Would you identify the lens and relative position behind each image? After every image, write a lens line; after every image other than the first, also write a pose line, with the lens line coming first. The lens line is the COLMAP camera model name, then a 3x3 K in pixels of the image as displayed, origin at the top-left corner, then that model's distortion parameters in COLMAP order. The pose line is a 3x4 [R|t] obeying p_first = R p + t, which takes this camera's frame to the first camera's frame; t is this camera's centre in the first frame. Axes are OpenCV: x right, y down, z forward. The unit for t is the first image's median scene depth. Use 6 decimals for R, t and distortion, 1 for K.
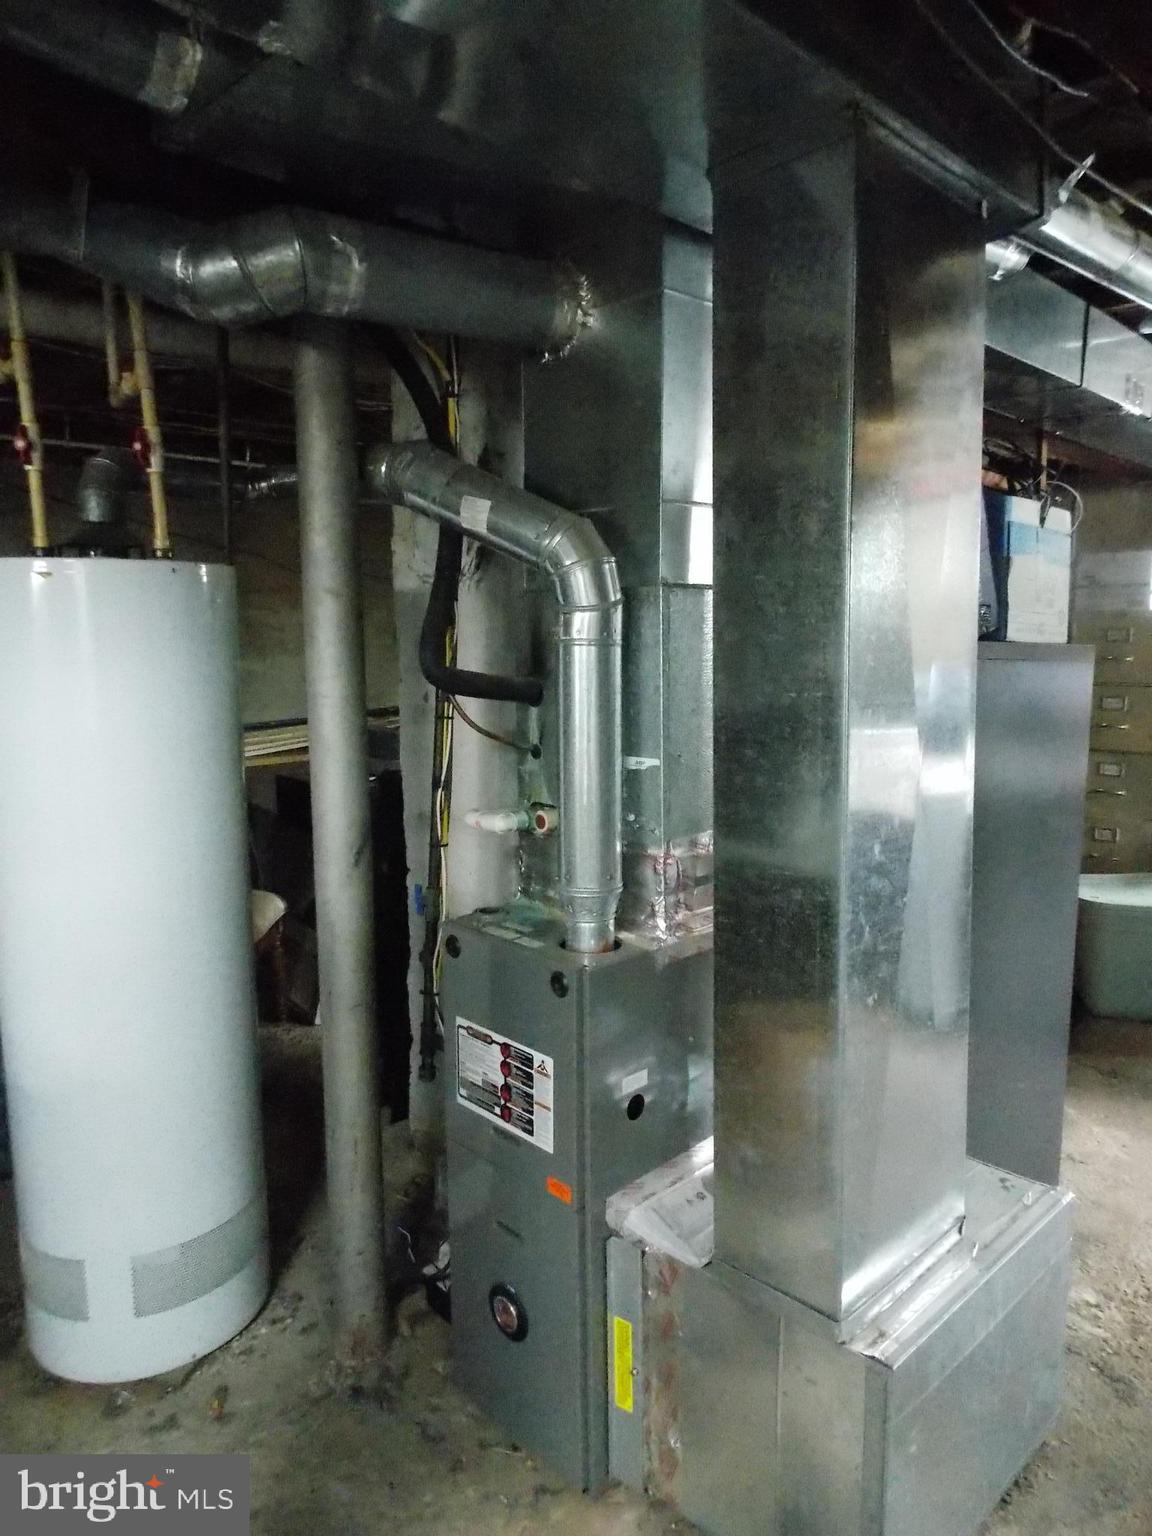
lens RADIAL K [[1008.0, 0, 580.4], [0, 1008.0, 768.5], [0, 0, 1]] dist [-0.001279, -0.004481]
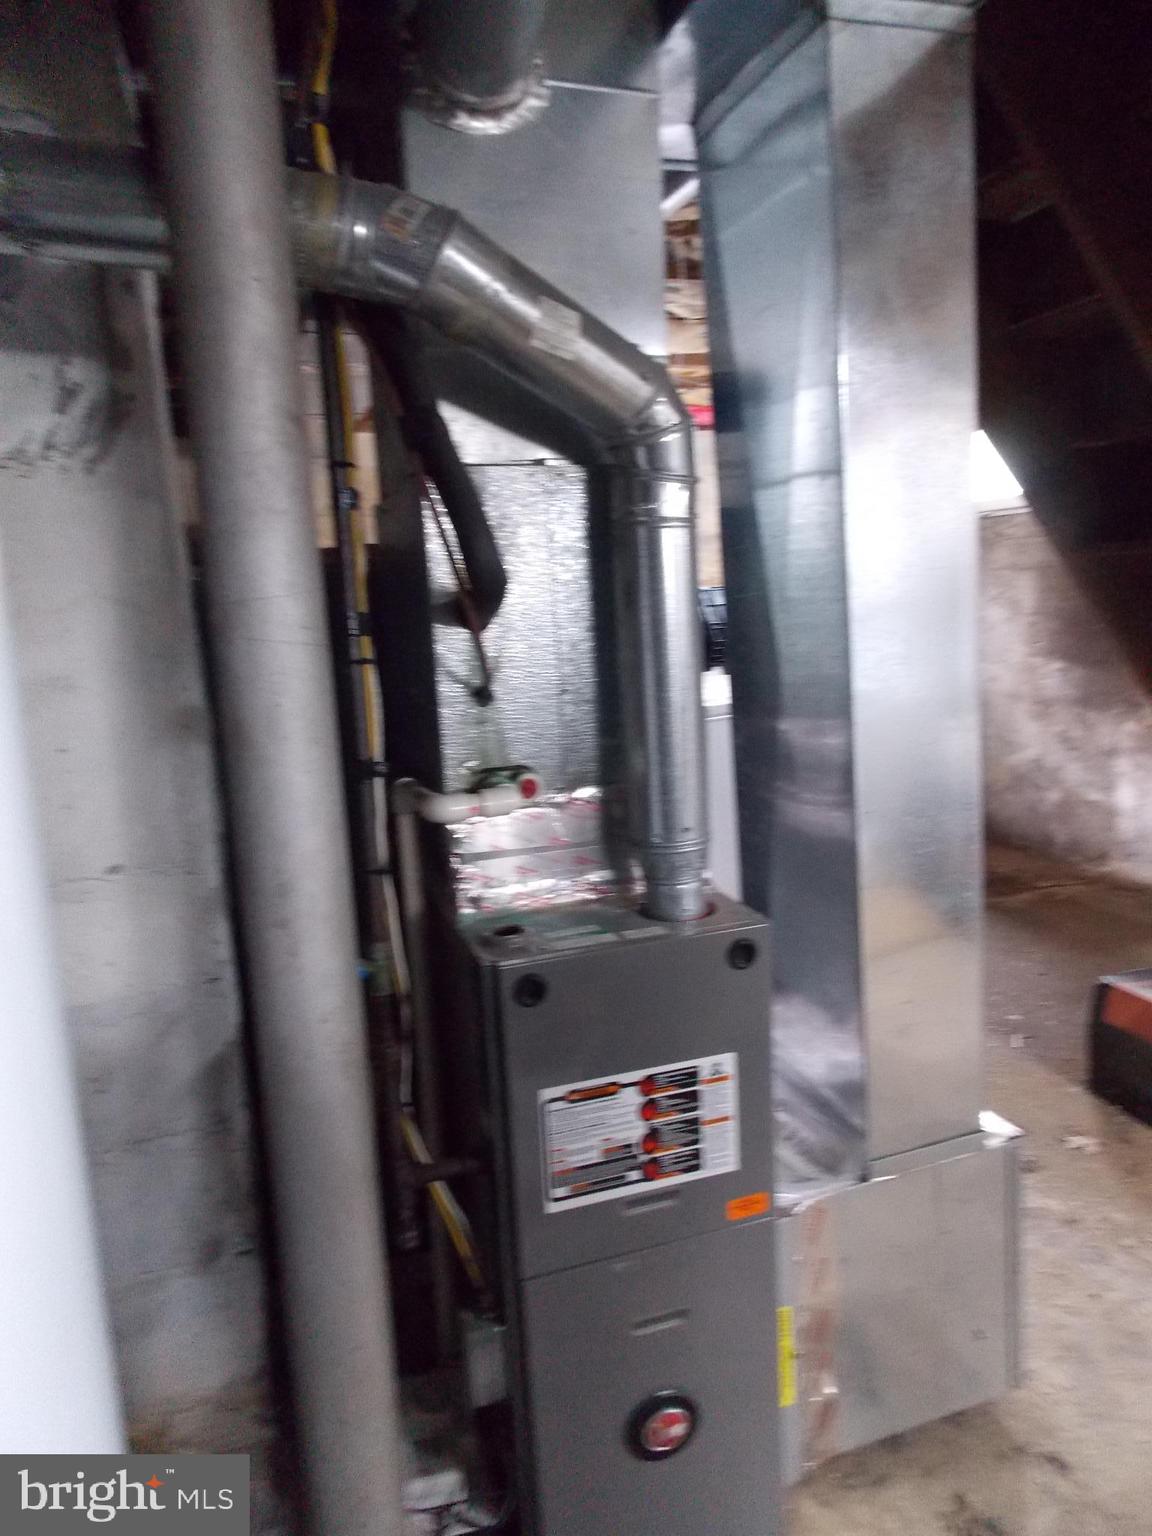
lens RADIAL K [[1008.0, 0, 580.4], [0, 1008.0, 768.5], [0, 0, 1]] dist [-0.001279, -0.004481]
pose [[0.457292, -0.179682, 0.870976, -0.693297], [0.175364, 0.978366, 0.109764, -0.035467], [-0.871855, 0.102544, 0.478908, 0.667141]]
